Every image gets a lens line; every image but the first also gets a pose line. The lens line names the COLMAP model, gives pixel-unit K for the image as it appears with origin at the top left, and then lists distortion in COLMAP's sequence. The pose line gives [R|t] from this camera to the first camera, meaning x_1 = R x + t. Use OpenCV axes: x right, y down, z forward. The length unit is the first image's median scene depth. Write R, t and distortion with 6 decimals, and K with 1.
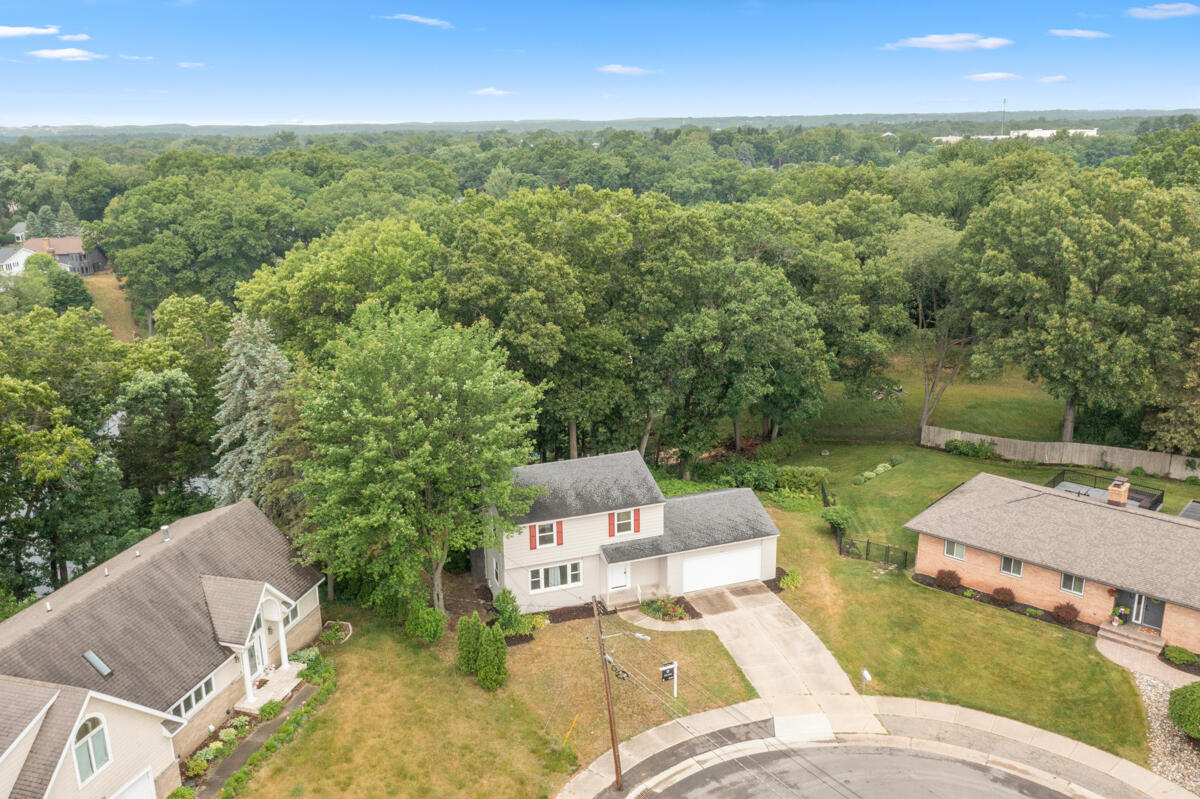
lens RADIAL K [[960.7, 0, 602.3], [0, 960.7, 393.1], [0, 0, 1]] dist [-0.000114, -0.002732]
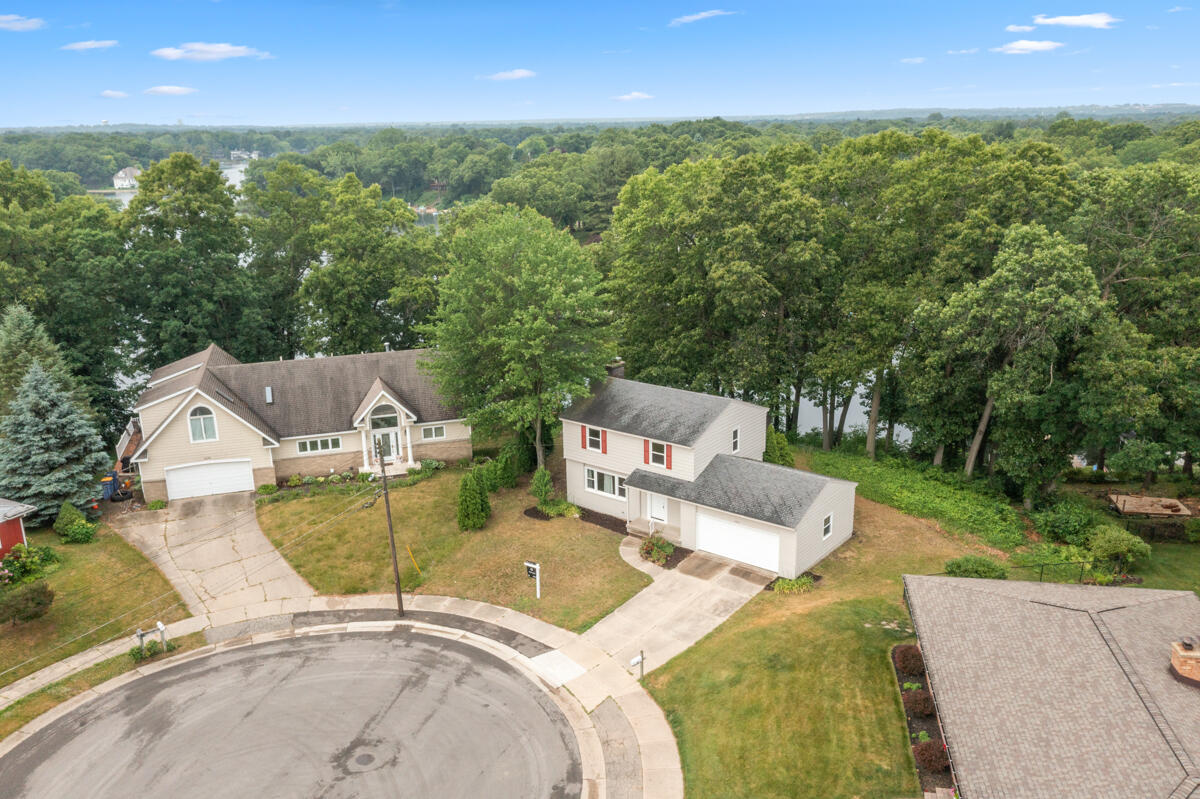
lens RADIAL K [[960.7, 0, 602.3], [0, 960.7, 393.1], [0, 0, 1]] dist [-0.000114, -0.002732]
pose [[0.534711, 0.236418, -0.811290, 0.794166], [-0.219519, 0.965968, 0.136810, -0.050997], [0.816024, 0.104939, 0.568412, 0.381806]]
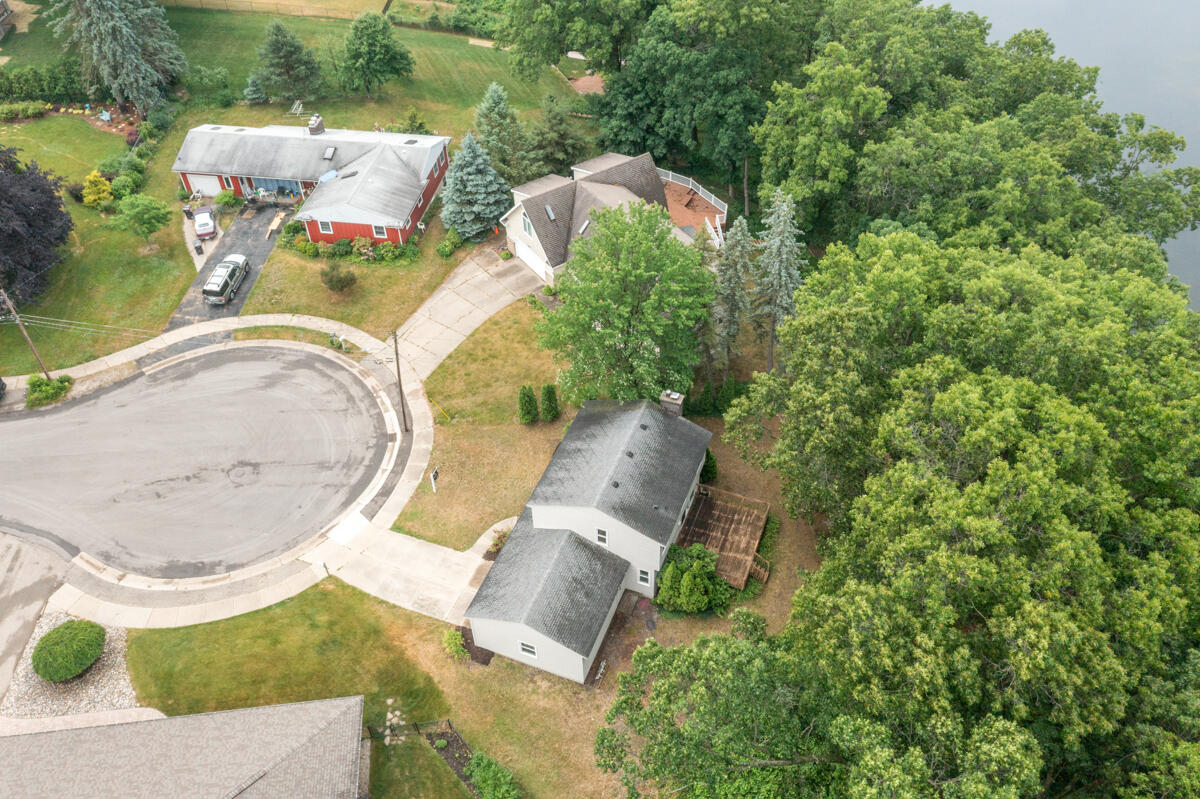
lens RADIAL K [[960.7, 0, 602.3], [0, 960.7, 393.1], [0, 0, 1]] dist [-0.000114, -0.002732]
pose [[-0.652936, 0.546535, -0.524380, 0.506413], [-0.177032, 0.563031, 0.807252, -0.837870], [0.736434, 0.619916, -0.270869, 1.289127]]
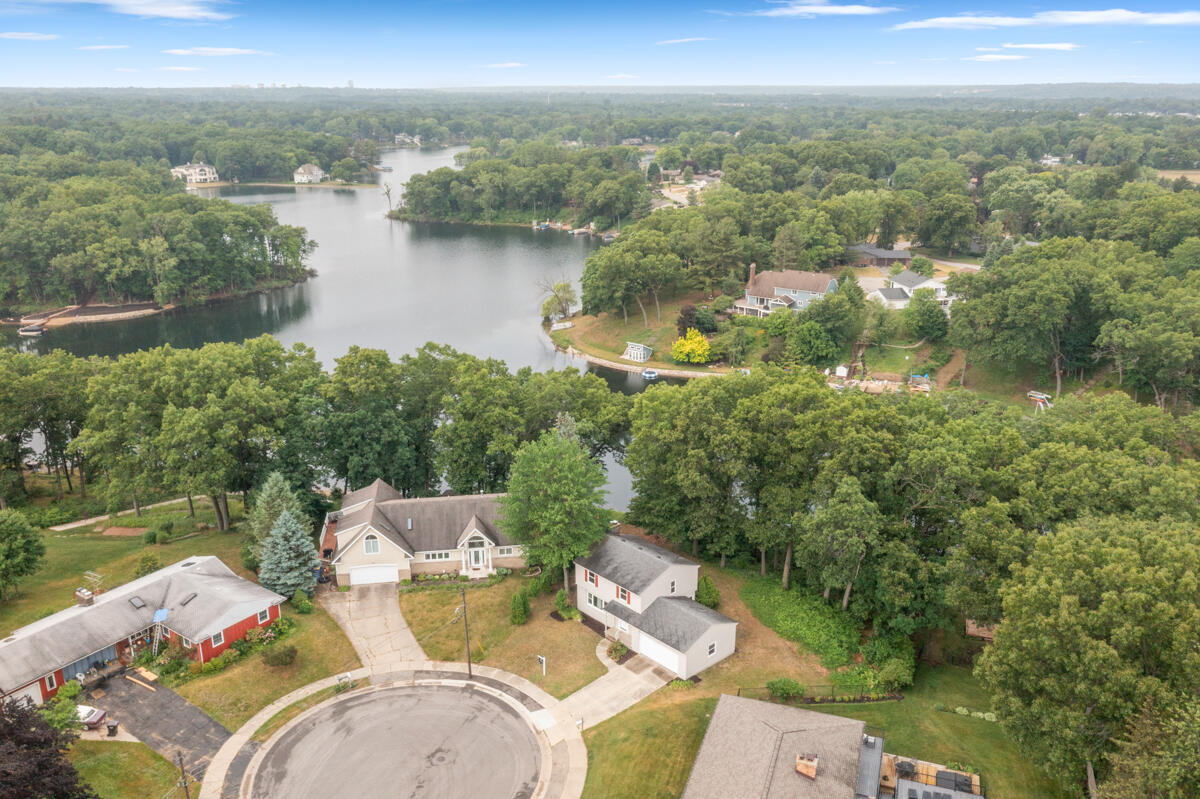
lens RADIAL K [[960.7, 0, 602.3], [0, 960.7, 393.1], [0, 0, 1]] dist [-0.000114, -0.002732]
pose [[0.397004, 0.293989, -0.869459, 1.412664], [-0.253863, 0.945527, 0.203793, -0.553079], [0.882010, 0.139816, 0.450011, 0.141903]]
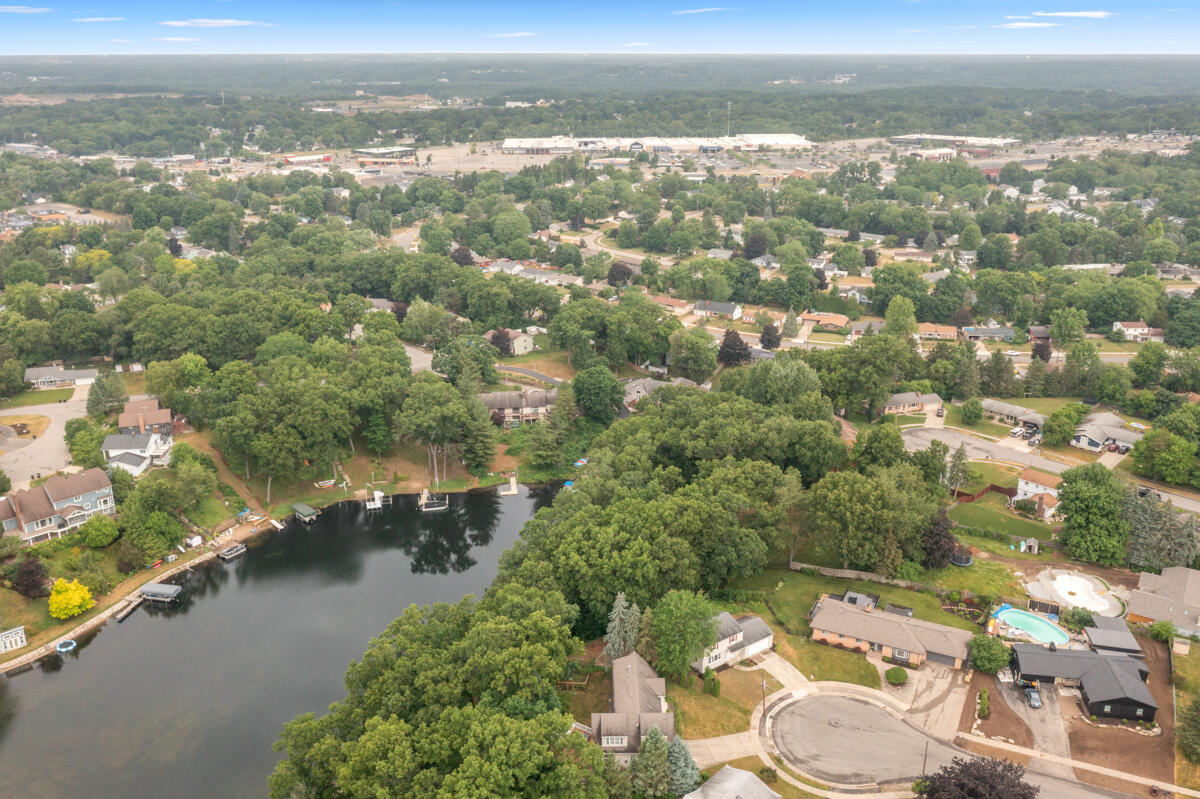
lens RADIAL K [[979.0, 0, 606.1], [0, 979.0, 424.6], [0, 0, 1]] dist [0.002549, -0.000442]
pose [[0.960262, -0.083400, 0.266350, -1.216689], [0.059598, 0.993572, 0.096241, -0.933581], [-0.272664, -0.076542, 0.959060, -2.007482]]
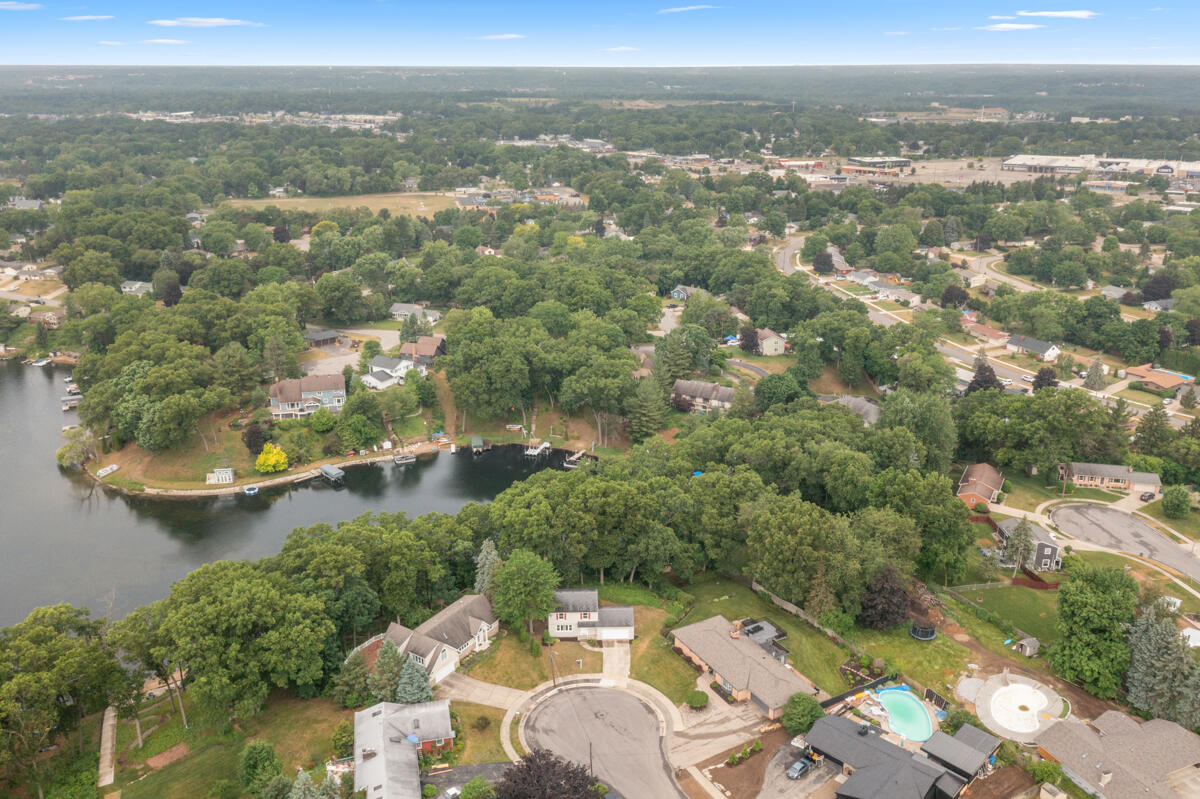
lens RADIAL K [[967.4, 0, 600.0], [0, 967.4, 399.5], [0, 0, 1]] dist [0.003294, 0.003980]
pose [[0.951577, 0.116429, -0.284510, 0.960948], [-0.098333, 0.992160, 0.077132, -0.897187], [0.291260, -0.045420, 0.955565, -2.225178]]
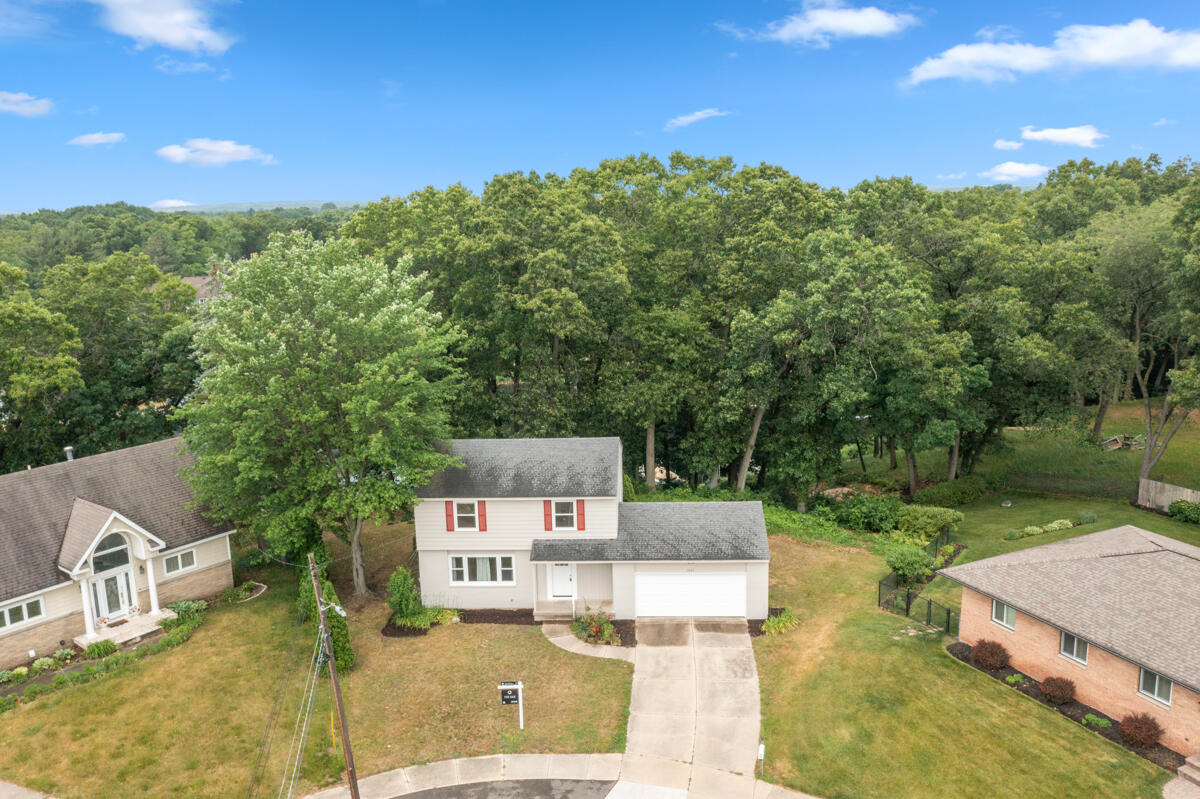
lens RADIAL K [[960.7, 0, 602.3], [0, 960.7, 393.1], [0, 0, 1]] dist [-0.000114, -0.002732]
pose [[0.923086, 0.069550, -0.378251, 0.357579], [-0.094716, 0.994331, -0.048315, 0.068425], [0.372747, 0.080425, 0.924441, 0.250153]]
